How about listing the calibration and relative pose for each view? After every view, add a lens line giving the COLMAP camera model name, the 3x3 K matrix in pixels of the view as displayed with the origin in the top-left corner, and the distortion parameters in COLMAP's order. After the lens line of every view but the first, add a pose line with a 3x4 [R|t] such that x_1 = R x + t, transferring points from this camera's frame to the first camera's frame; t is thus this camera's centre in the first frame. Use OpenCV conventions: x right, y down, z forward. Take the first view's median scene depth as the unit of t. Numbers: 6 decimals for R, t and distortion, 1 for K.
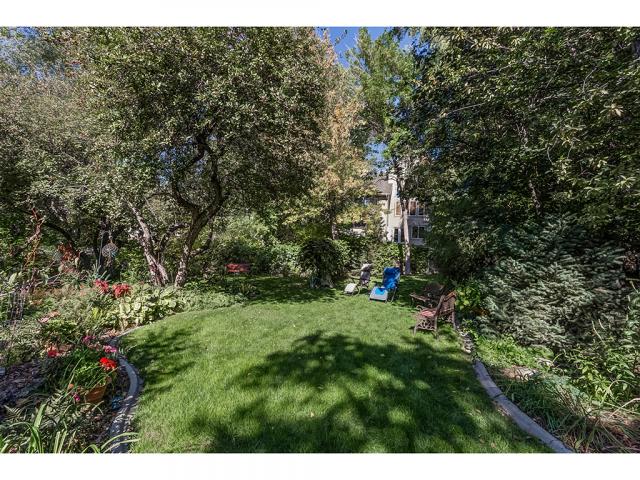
lens RADIAL K [[305.5, 0, 320.0], [0, 305.5, 240.0], [0, 0, 1]] dist [0.000636, 0.000045]
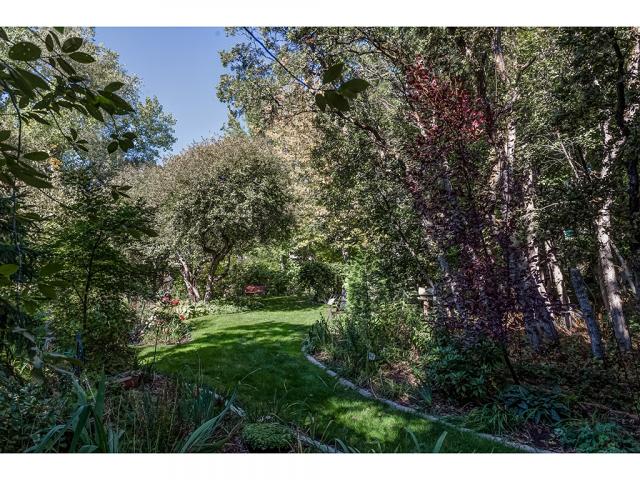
lens RADIAL K [[423.7, 0, 320.0], [0, 423.7, 240.0], [0, 0, 1]] dist [-0.001773, -0.000164]
pose [[0.982278, -0.046839, -0.181485, 0.540063], [0.042013, 0.998656, -0.030349, -0.074621], [0.182662, 0.022186, 0.982925, -1.075598]]
